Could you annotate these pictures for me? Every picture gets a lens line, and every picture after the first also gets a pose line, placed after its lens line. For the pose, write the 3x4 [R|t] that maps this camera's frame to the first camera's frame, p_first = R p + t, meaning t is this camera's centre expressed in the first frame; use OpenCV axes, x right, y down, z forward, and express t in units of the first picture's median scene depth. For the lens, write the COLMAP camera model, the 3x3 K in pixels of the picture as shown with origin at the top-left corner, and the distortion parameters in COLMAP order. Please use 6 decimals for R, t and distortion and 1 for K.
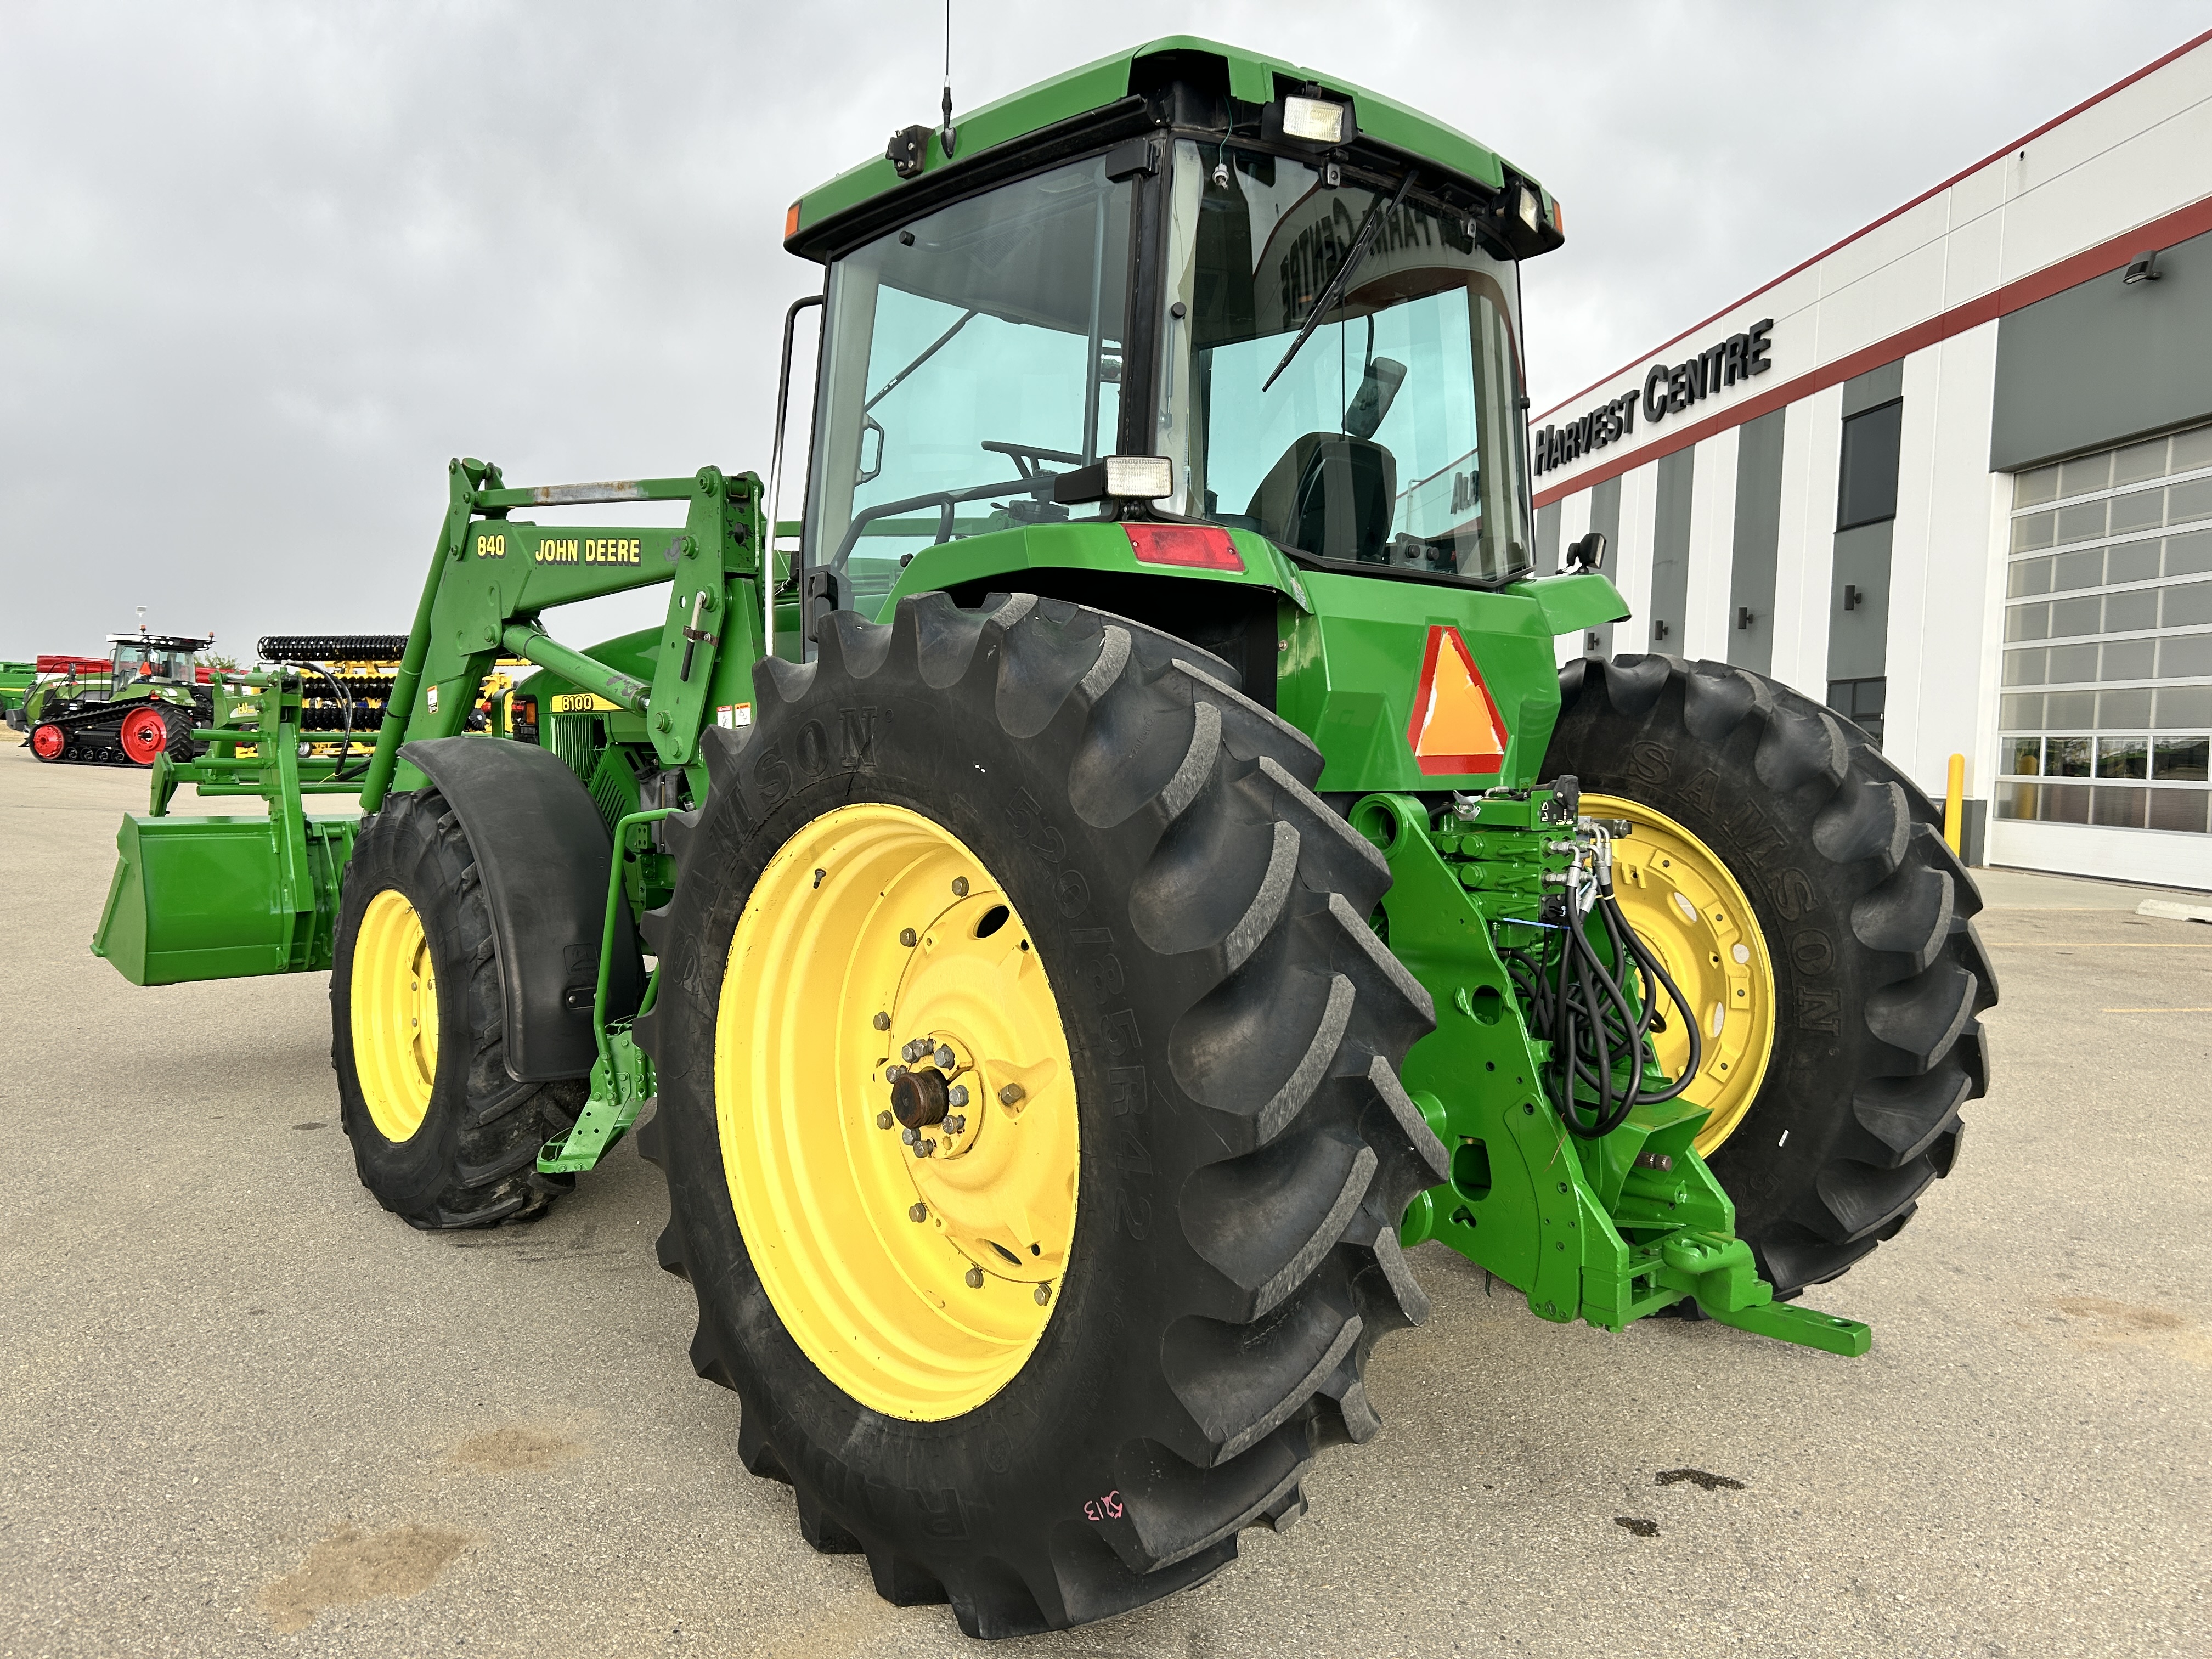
lens RADIAL K [[1686.4, 0, 1106.0], [0, 1686.4, 829.5], [0, 0, 1]] dist [0.005296, 0.008173]
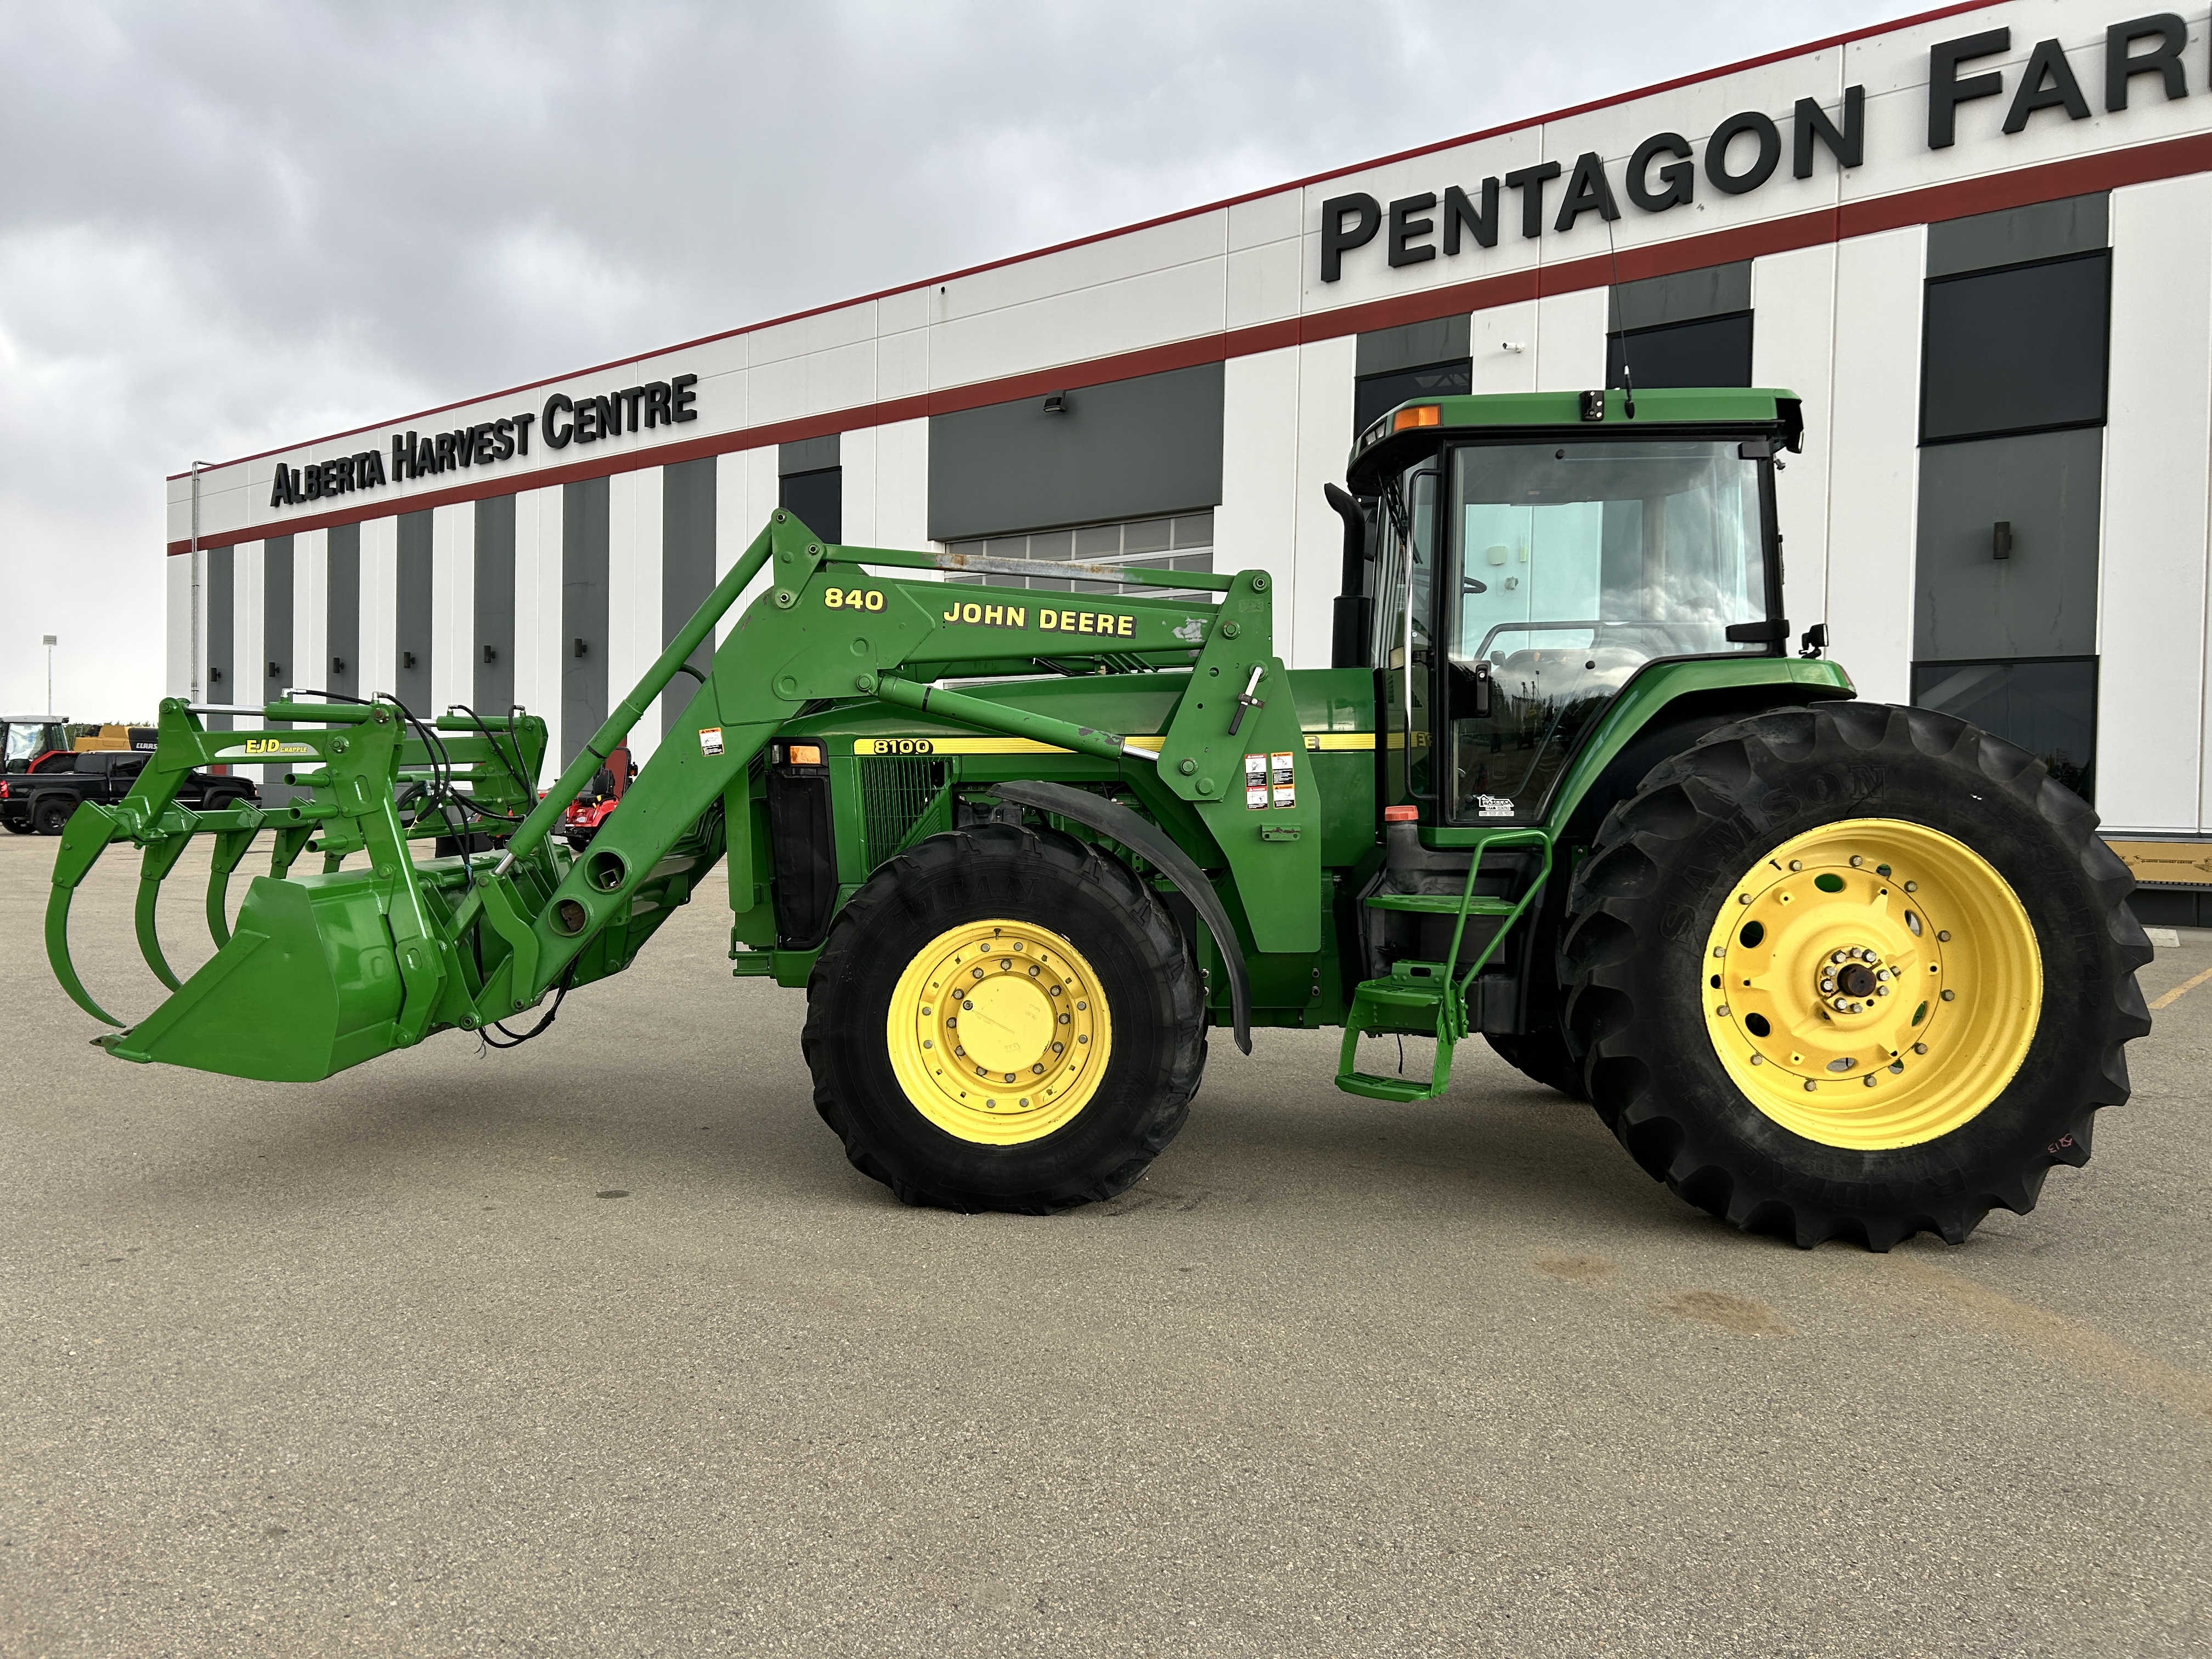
lens RADIAL K [[1674.0, 0, 1114.5], [0, 1674.0, 839.8], [0, 0, 1]] dist [0.048895, -0.055434]
pose [[0.696762, -0.039136, 0.716234, -0.237786], [0.037642, 0.999130, 0.017975, -0.006614], [-0.716314, 0.014437, 0.697628, 0.036911]]
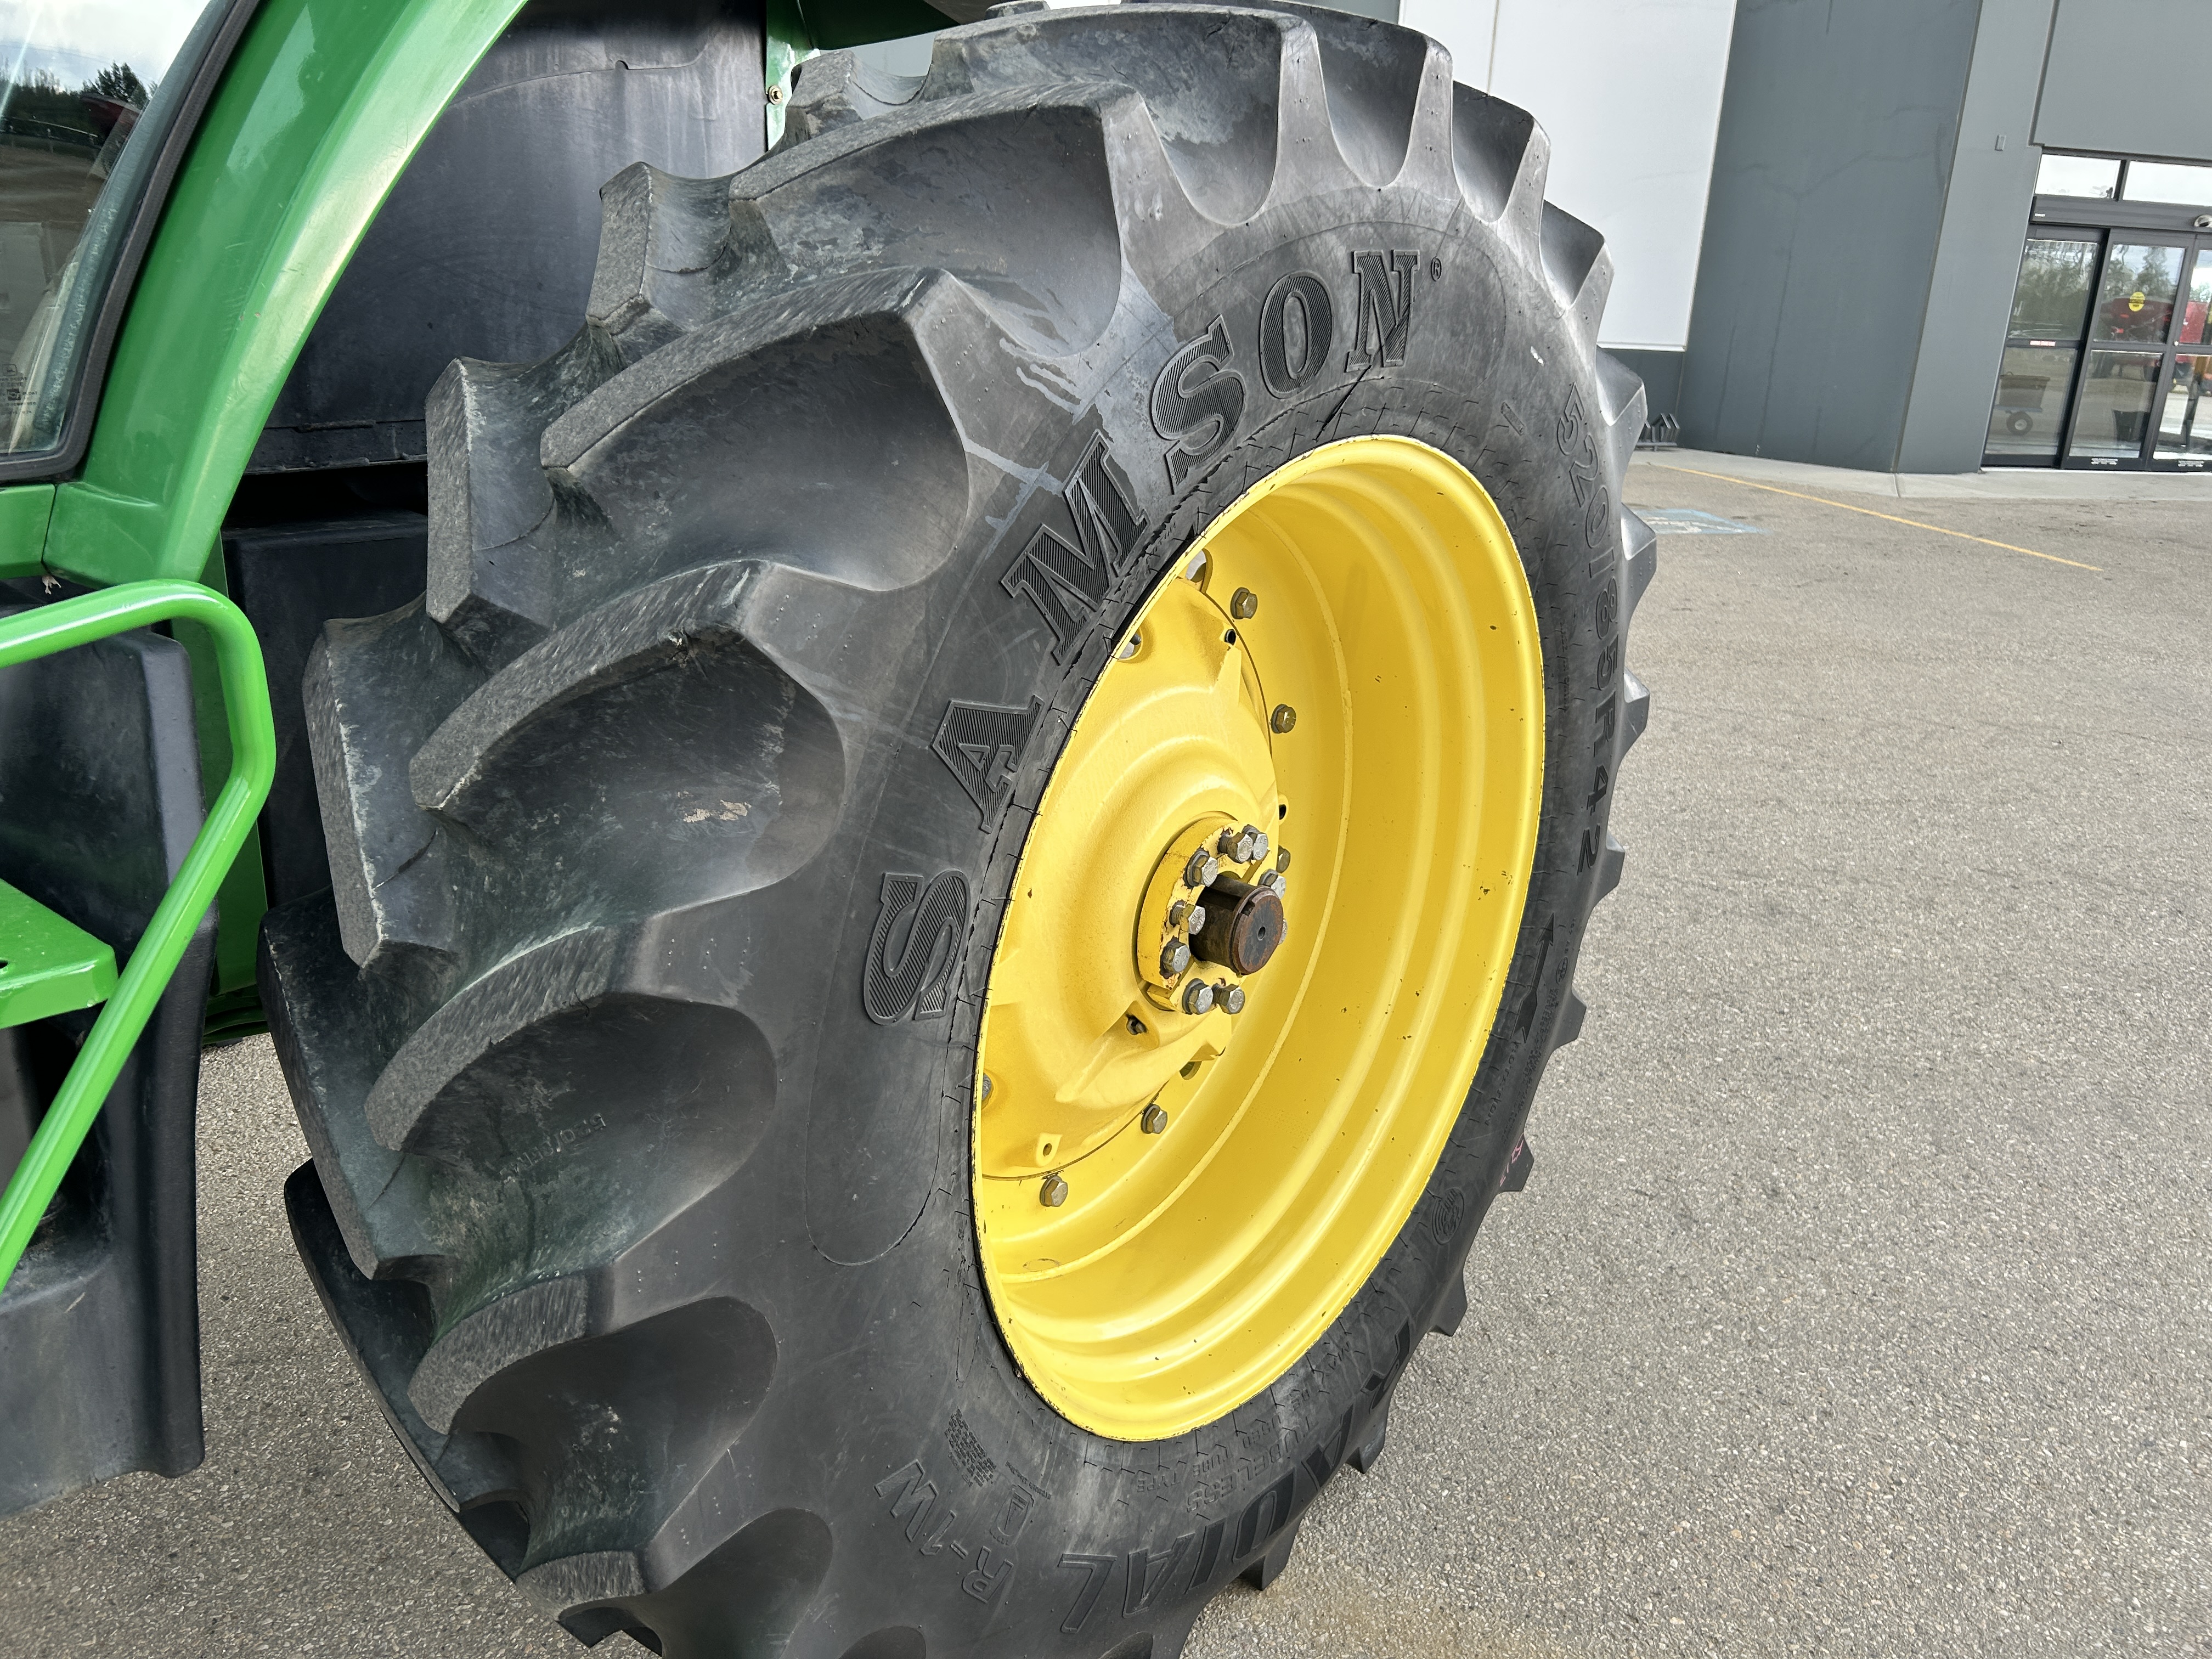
lens RADIAL K [[1674.0, 0, 1114.5], [0, 1674.0, 839.8], [0, 0, 1]] dist [0.048895, -0.055434]
pose [[-0.139127, -0.344042, 0.928590, -0.079606], [-0.006352, 0.938000, 0.346577, -0.009574], [-0.990254, 0.042320, -0.132686, 0.136221]]
